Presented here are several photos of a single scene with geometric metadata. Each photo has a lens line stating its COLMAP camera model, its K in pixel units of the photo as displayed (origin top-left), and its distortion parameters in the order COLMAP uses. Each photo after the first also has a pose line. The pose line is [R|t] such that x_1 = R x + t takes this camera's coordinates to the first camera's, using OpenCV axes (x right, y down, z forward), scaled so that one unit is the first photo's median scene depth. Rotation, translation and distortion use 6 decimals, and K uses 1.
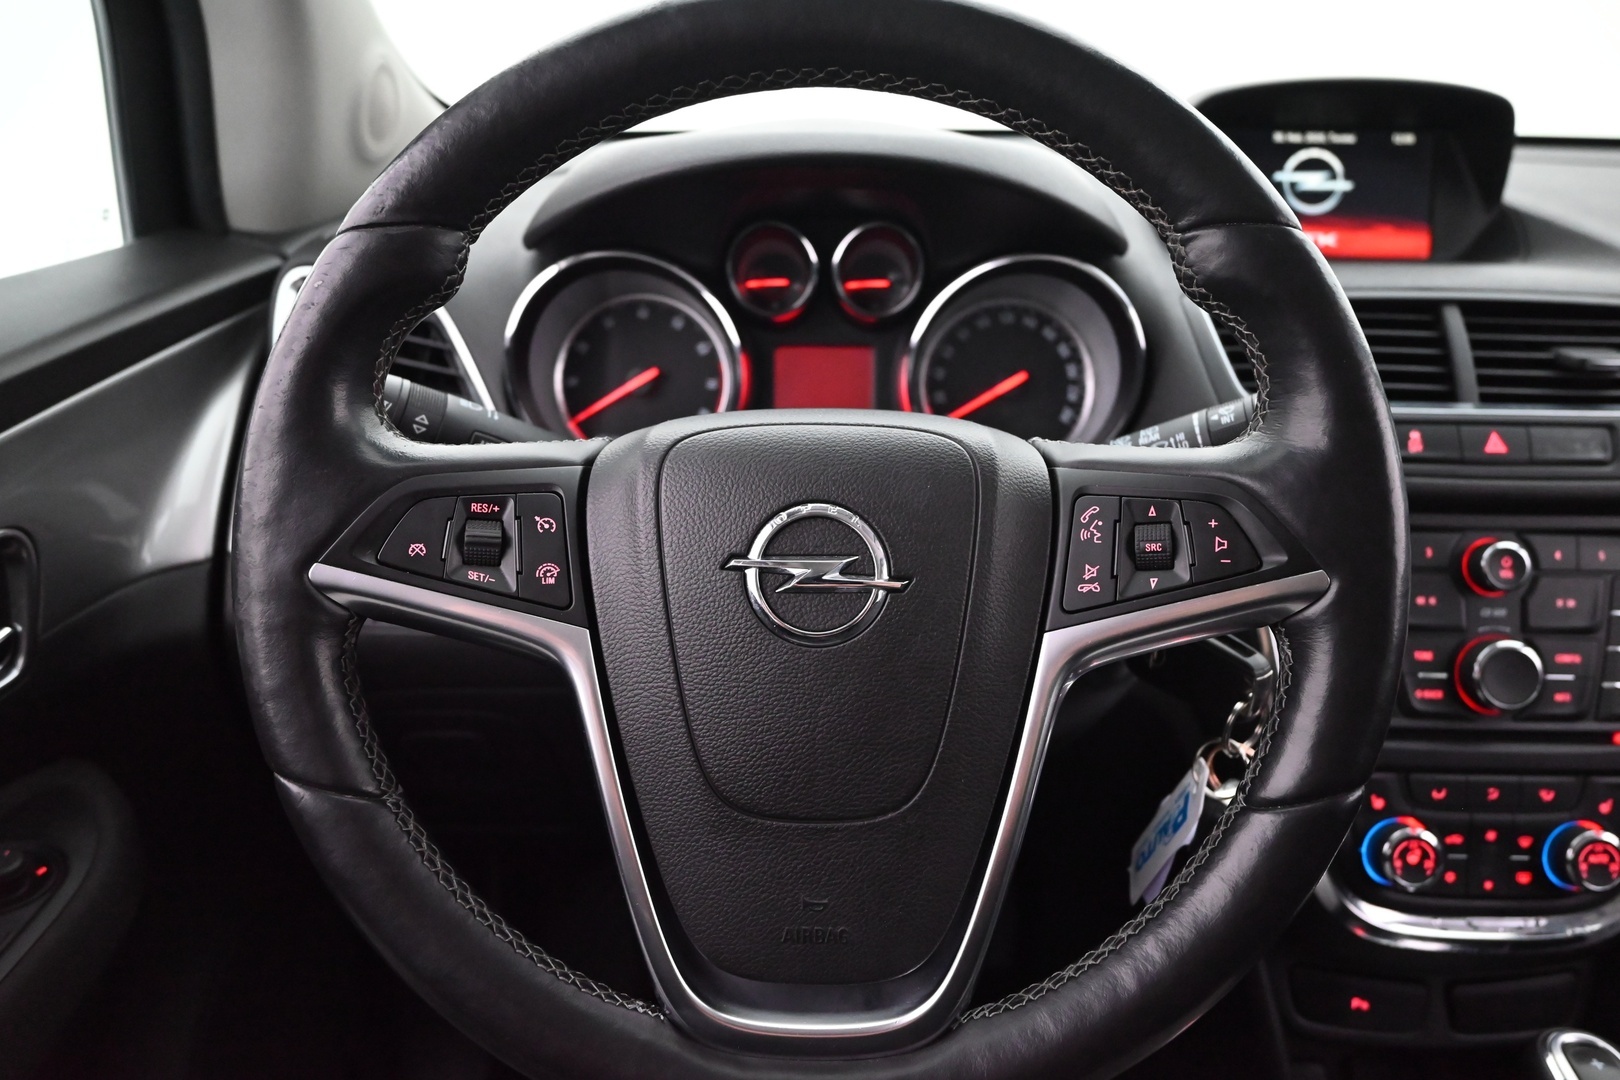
lens RADIAL K [[1138.5, 0, 811.9], [0, 1138.5, 531.5], [0, 0, 1]] dist [0.006481, 0.006182]
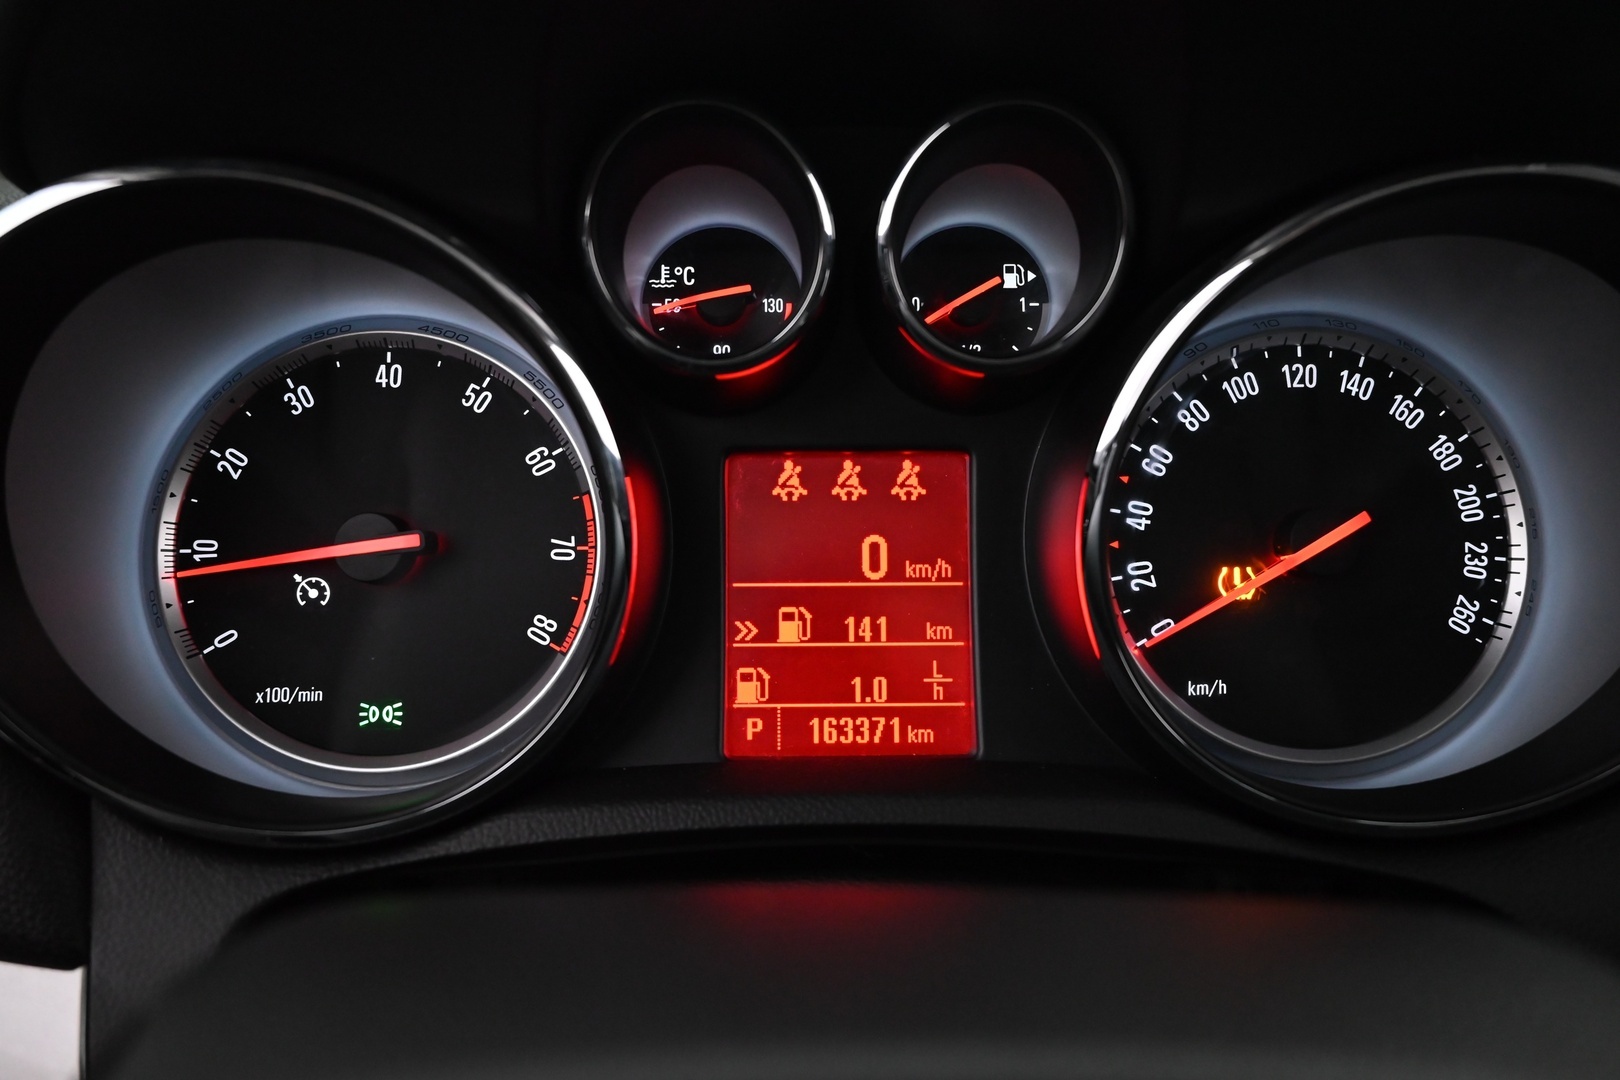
lens RADIAL K [[1138.5, 0, 811.8], [0, 1138.5, 547.9], [0, 0, 1]] dist [0.006481, 0.006182]
pose [[0.999799, -0.012719, 0.015516, -0.009484], [0.013641, 0.998056, -0.060813, -0.103704], [-0.014712, 0.061012, 0.998029, 0.599367]]
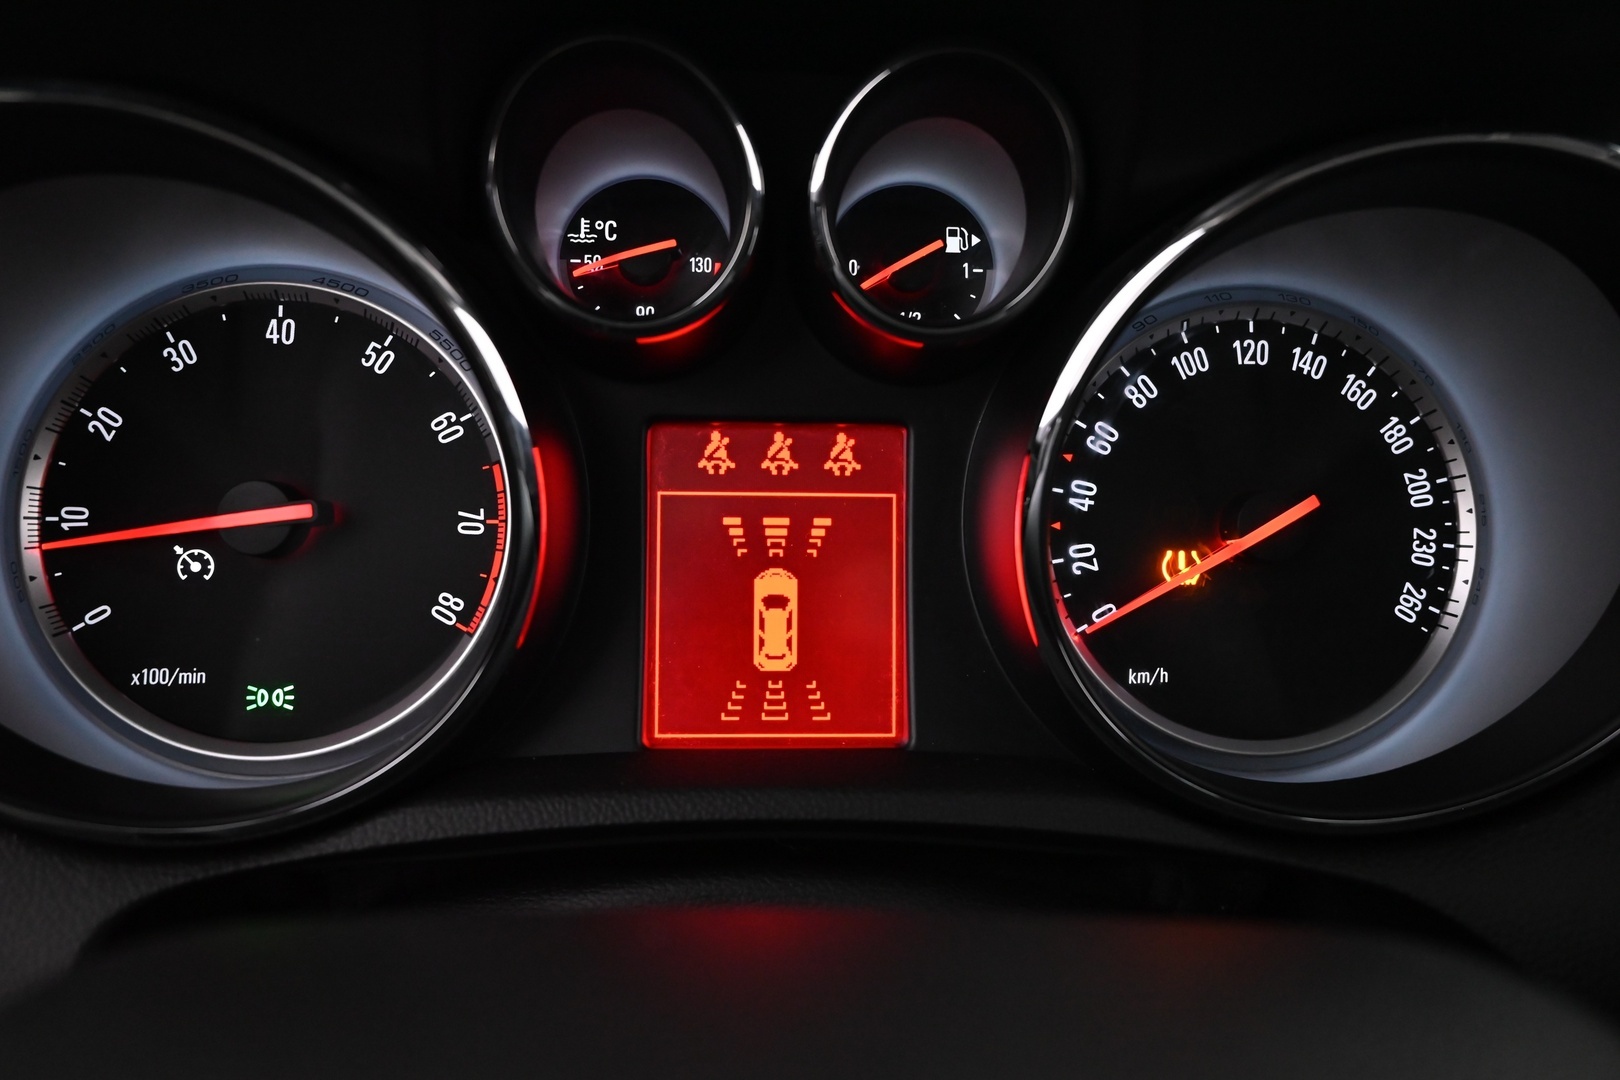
lens RADIAL K [[1138.5, 0, 808.3], [0, 1138.5, 547.1], [0, 0, 1]] dist [0.006481, 0.006182]
pose [[0.998246, 0.000195, 0.059206, -0.002764], [0.001622, 0.999529, -0.030638, -0.108868], [-0.059184, 0.030681, 0.997776, 0.620409]]
